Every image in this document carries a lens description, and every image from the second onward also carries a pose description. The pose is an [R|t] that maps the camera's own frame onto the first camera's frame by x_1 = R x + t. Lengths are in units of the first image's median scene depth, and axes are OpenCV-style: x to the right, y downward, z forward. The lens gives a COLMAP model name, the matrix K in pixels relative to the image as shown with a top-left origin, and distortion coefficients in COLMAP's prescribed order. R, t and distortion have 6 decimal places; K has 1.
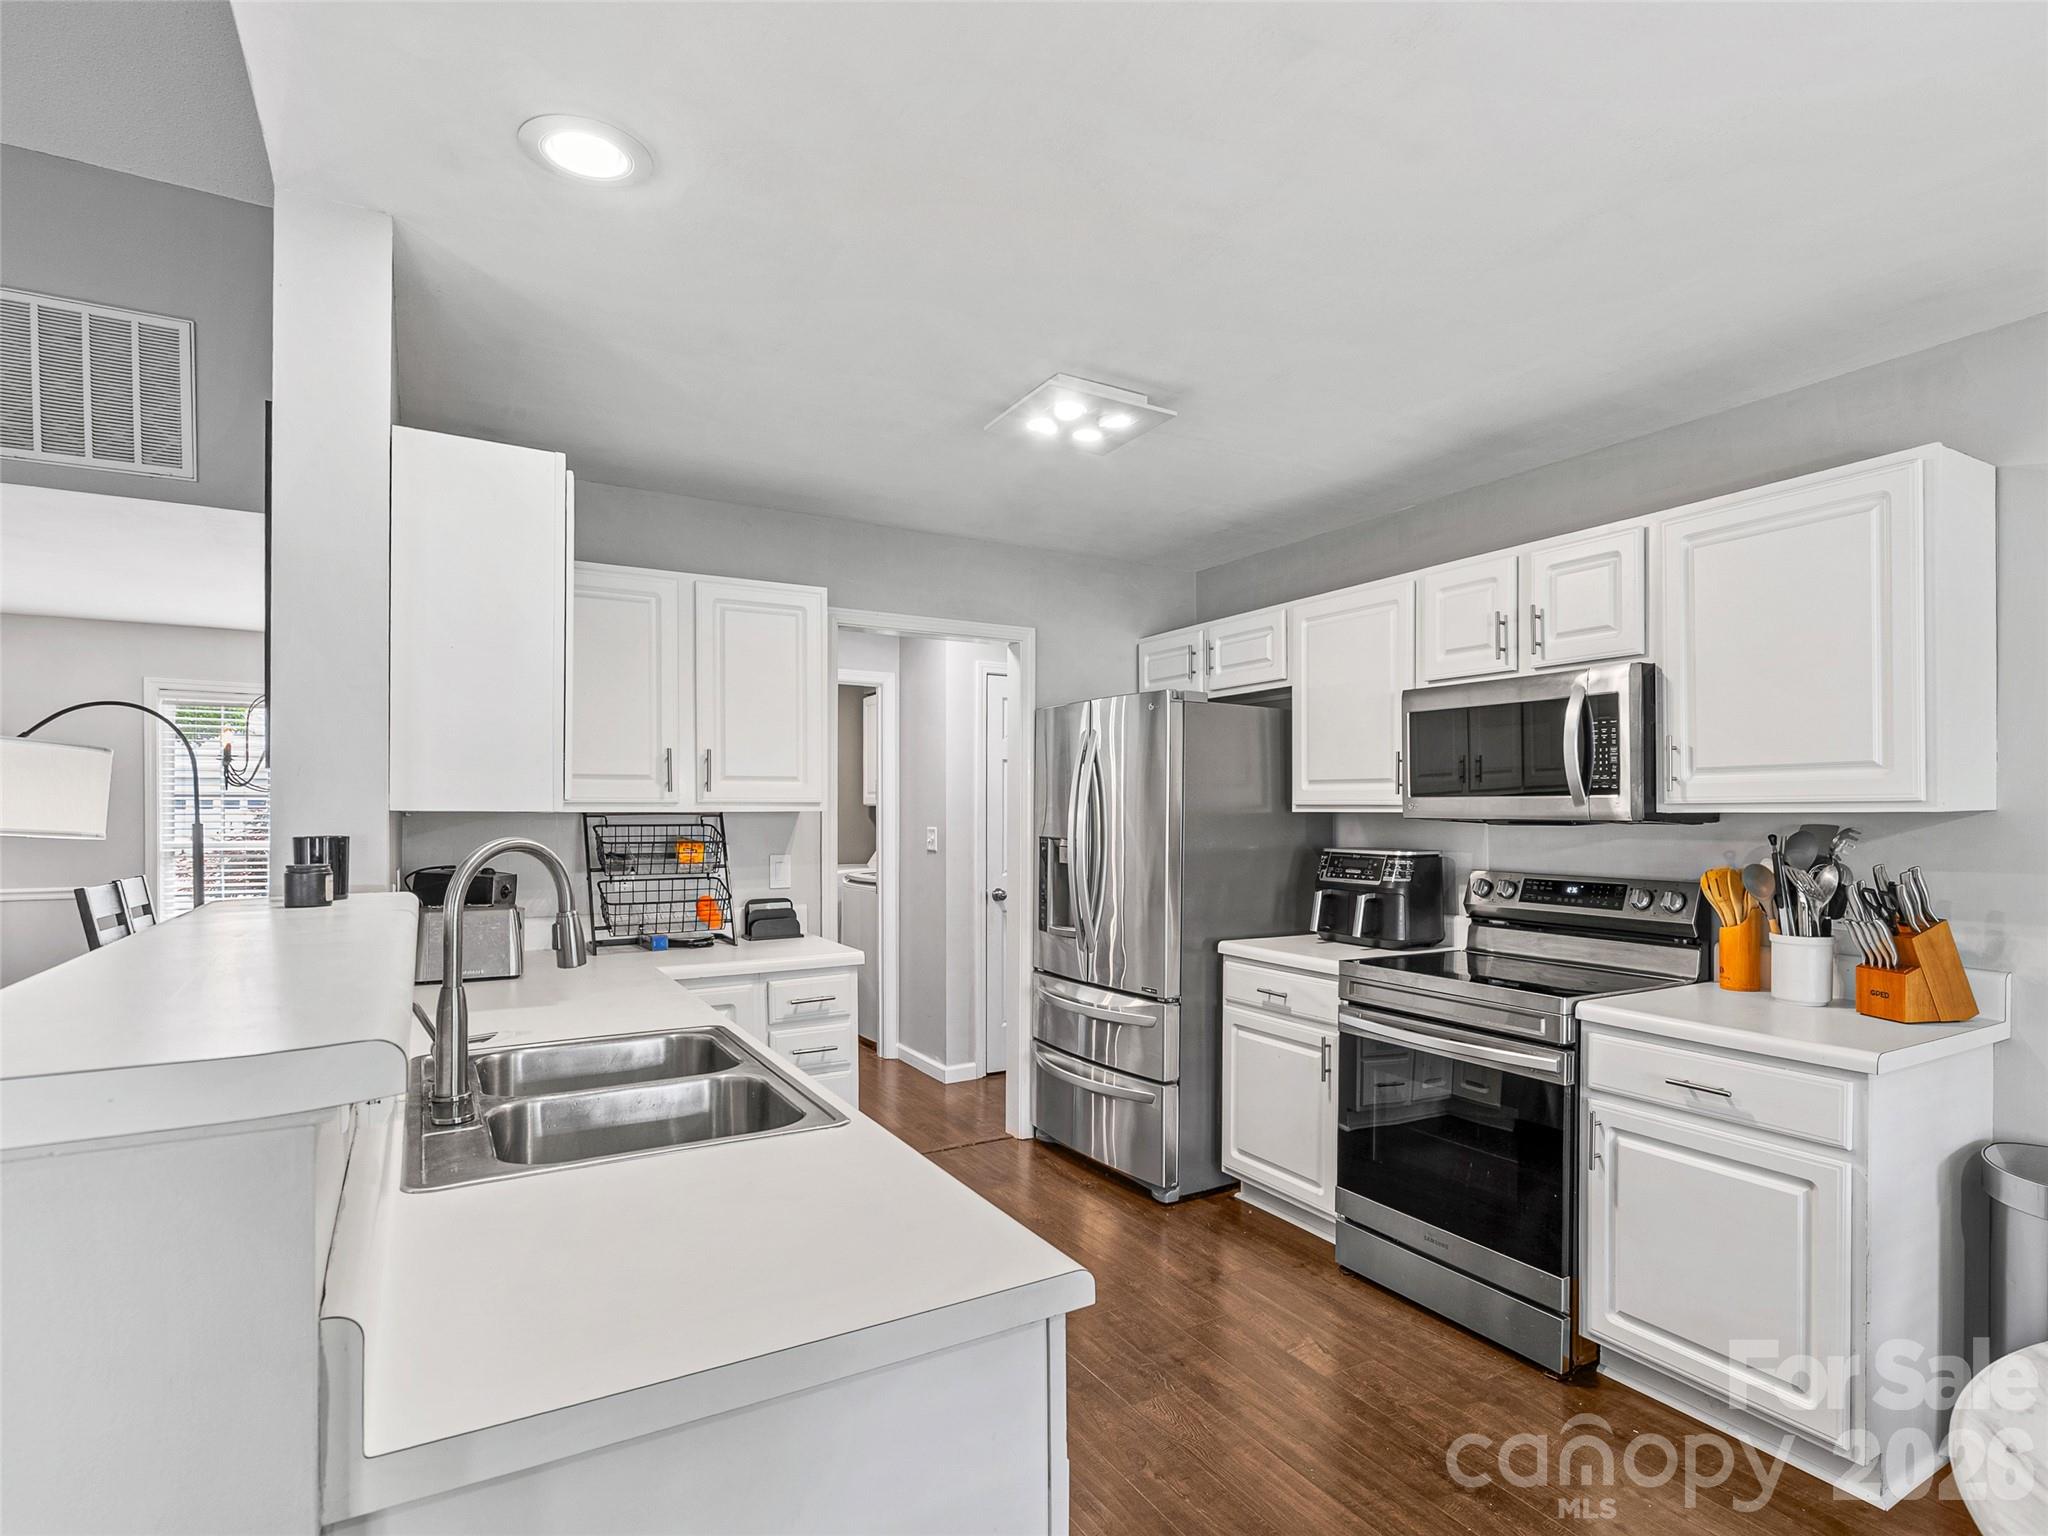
lens RADIAL K [[1057.1, 0, 1017.9], [0, 1057.1, 817.3], [0, 0, 1]] dist [-0.007878, 0.004531]
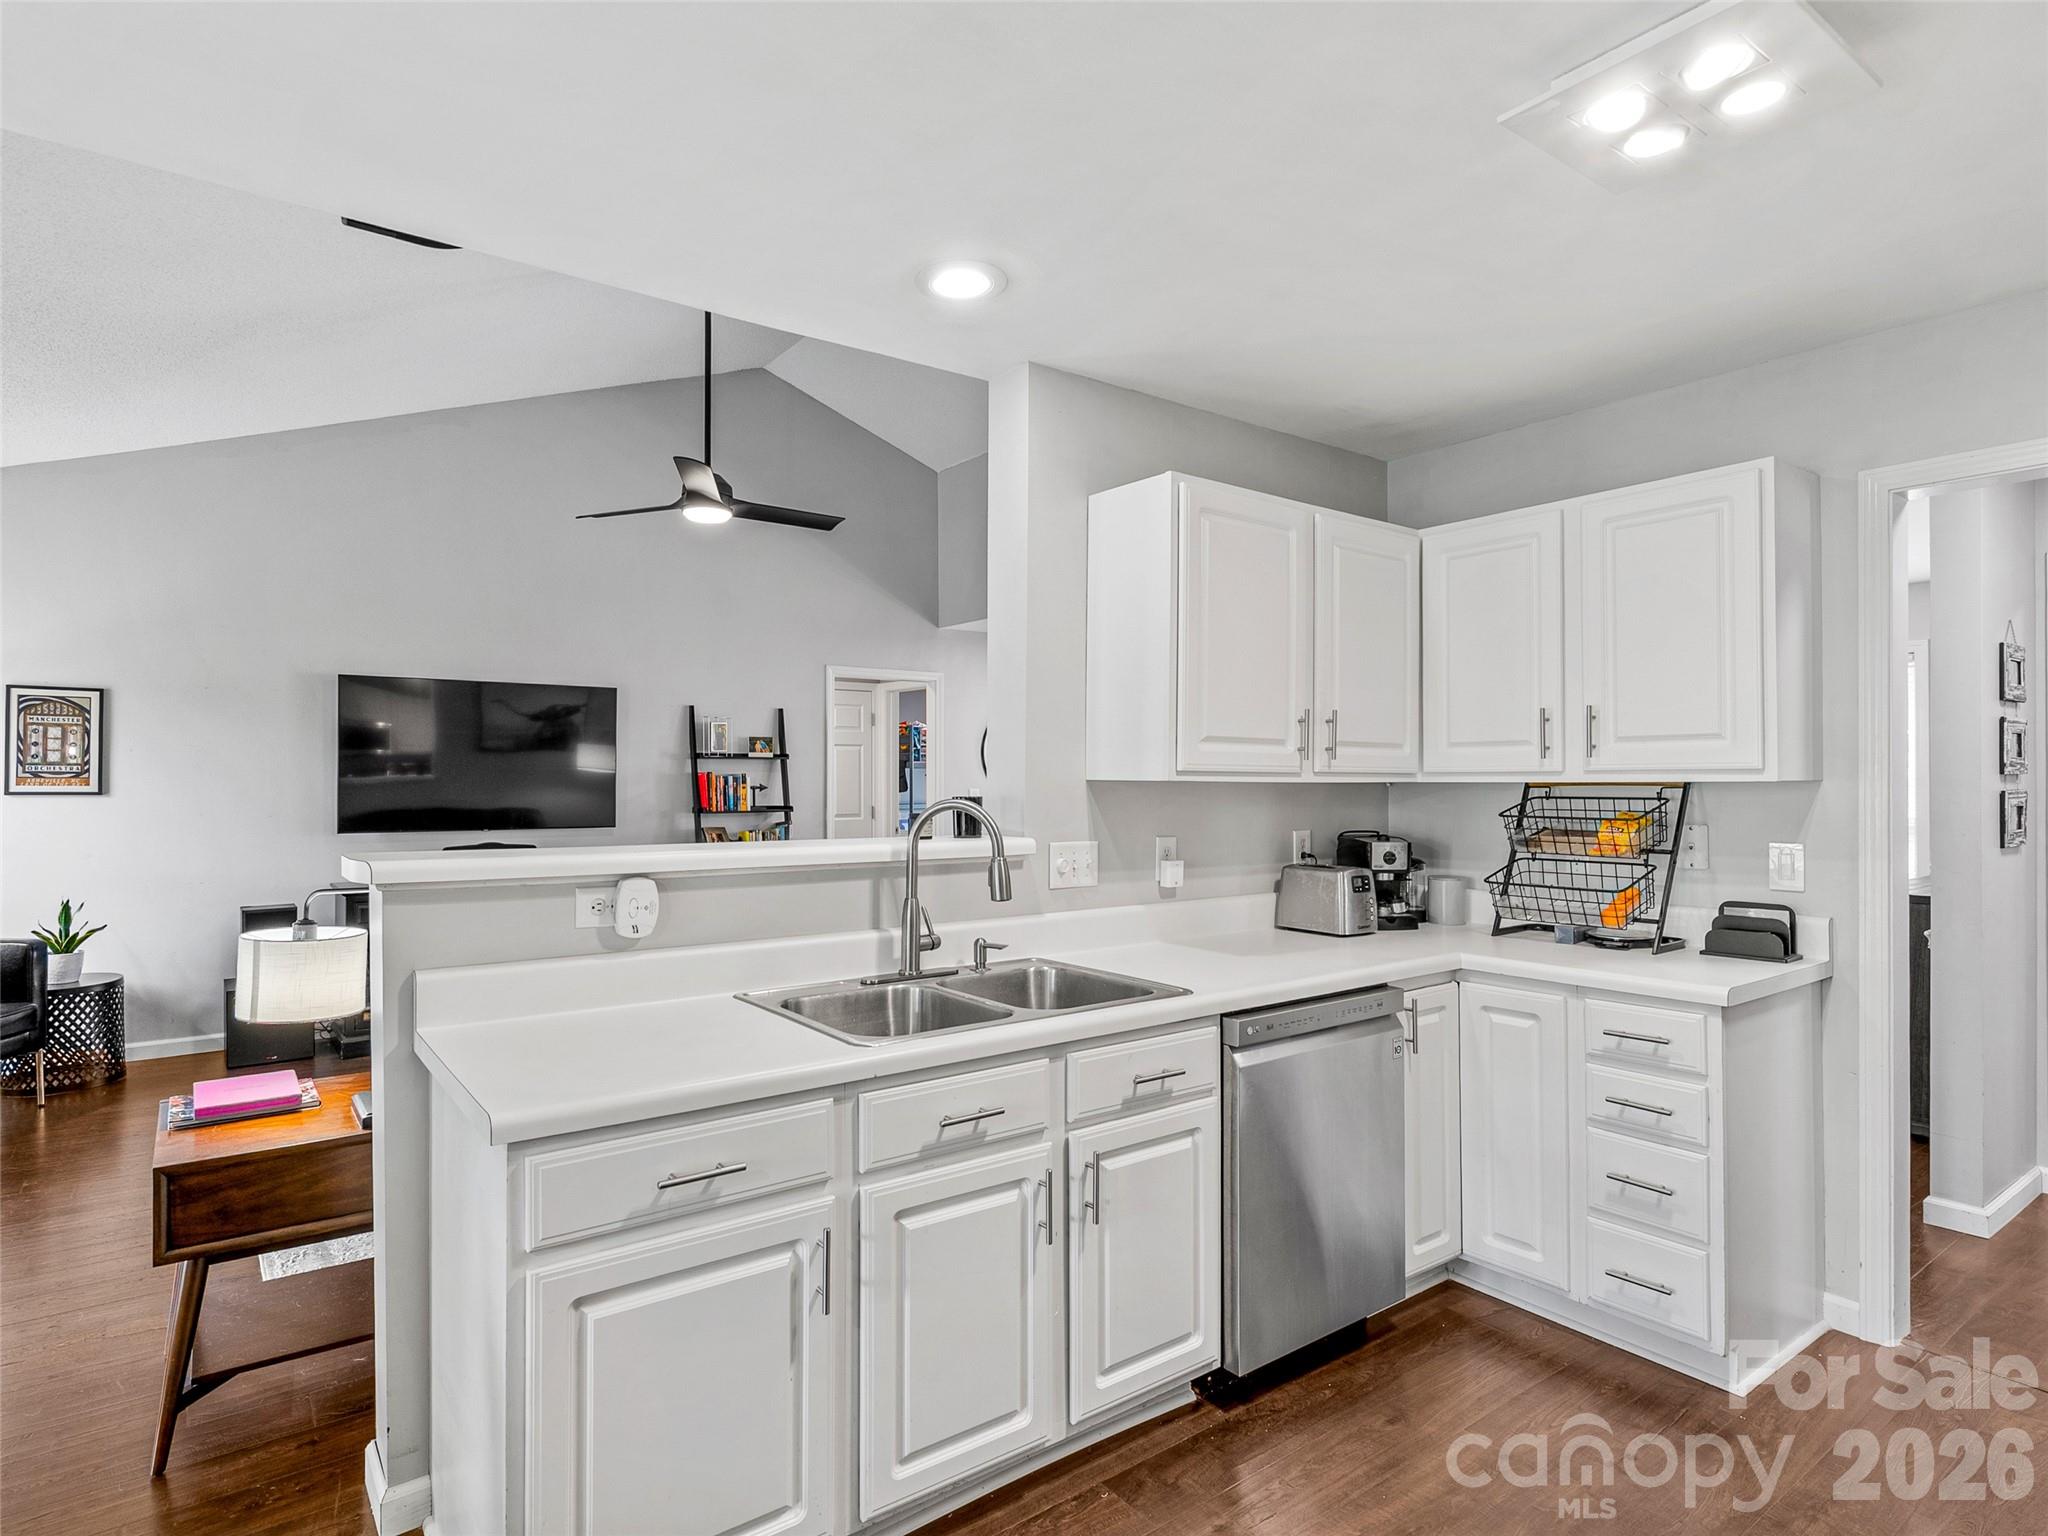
lens RADIAL K [[1057.1, 0, 1019.8], [0, 1057.1, 776.2], [0, 0, 1]] dist [-0.007878, 0.004531]
pose [[0.131247, -0.006296, -0.991330, 0.441289], [-0.005075, 0.999962, -0.007023, -0.001530], [0.991337, 0.005952, 0.131210, 0.438535]]
